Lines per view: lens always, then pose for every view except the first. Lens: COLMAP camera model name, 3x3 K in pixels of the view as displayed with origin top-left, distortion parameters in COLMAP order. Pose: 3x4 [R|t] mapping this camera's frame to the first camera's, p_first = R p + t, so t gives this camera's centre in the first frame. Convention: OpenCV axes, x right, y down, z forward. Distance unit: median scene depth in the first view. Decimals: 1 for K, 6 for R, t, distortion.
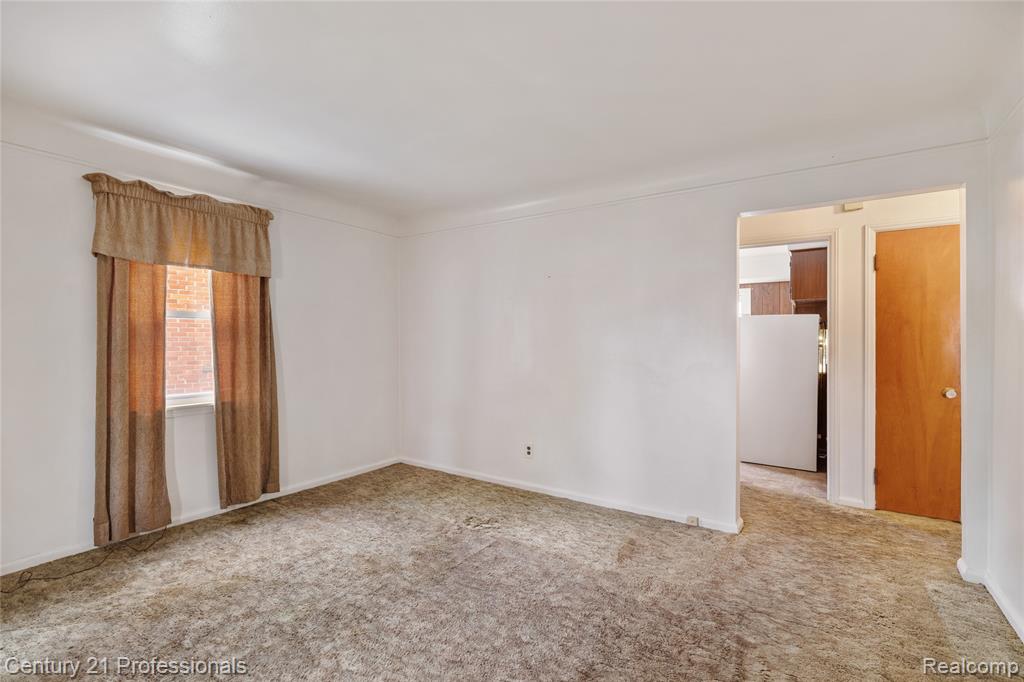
lens RADIAL K [[466.9, 0, 513.9], [0, 466.9, 342.7], [0, 0, 1]] dist [-0.001850, 0.001211]
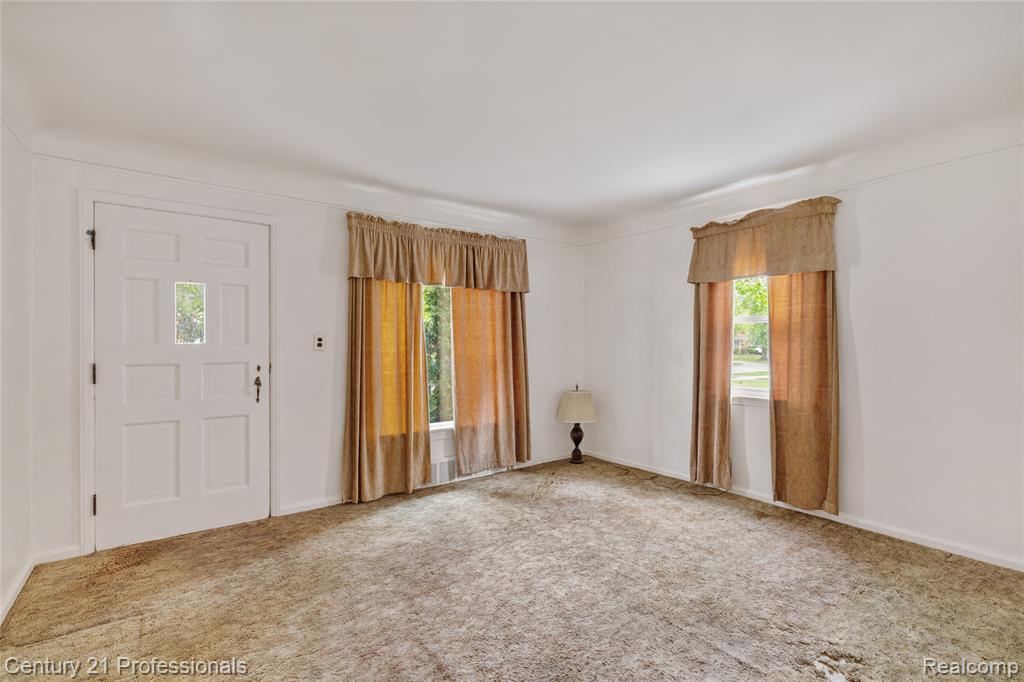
lens RADIAL K [[466.9, 0, 507.7], [0, 466.9, 341.2], [0, 0, 1]] dist [-0.001850, 0.001211]
pose [[-0.347339, -0.000112, -0.937739, 0.639645], [-0.000741, 1.000000, 0.000155, -0.004414], [0.937739, 0.000748, -0.347339, 0.895638]]
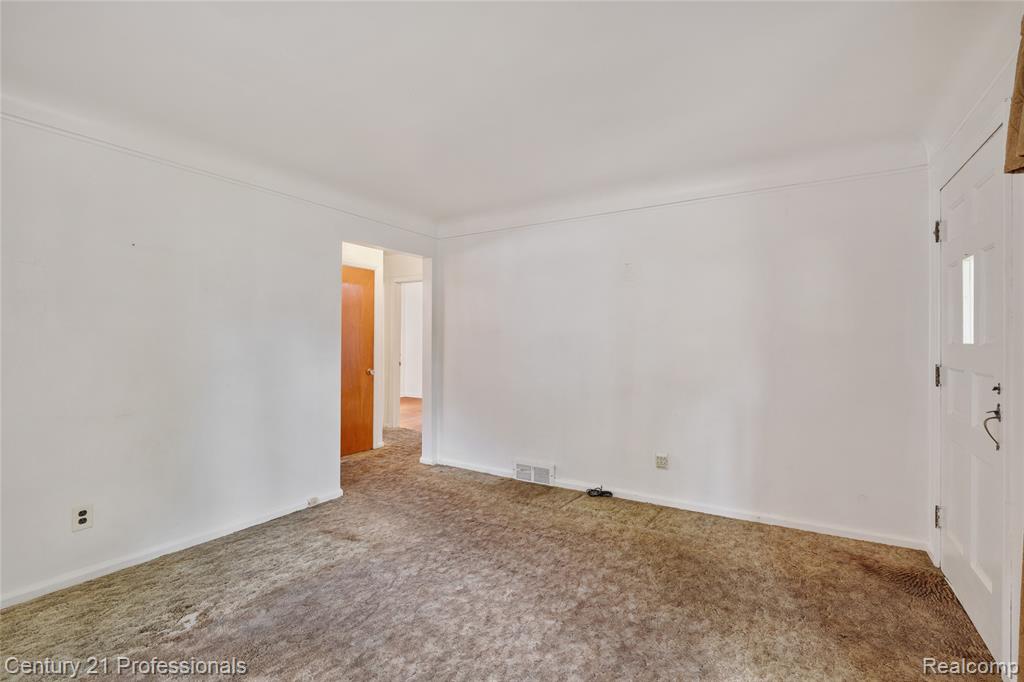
lens RADIAL K [[466.9, 0, 512.2], [0, 466.9, 341.7], [0, 0, 1]] dist [-0.001850, 0.001211]
pose [[-0.034136, -0.000964, 0.999417, -0.794746], [-0.002458, 0.999997, 0.000881, -0.000048], [-0.999414, -0.002427, -0.034138, 0.611511]]
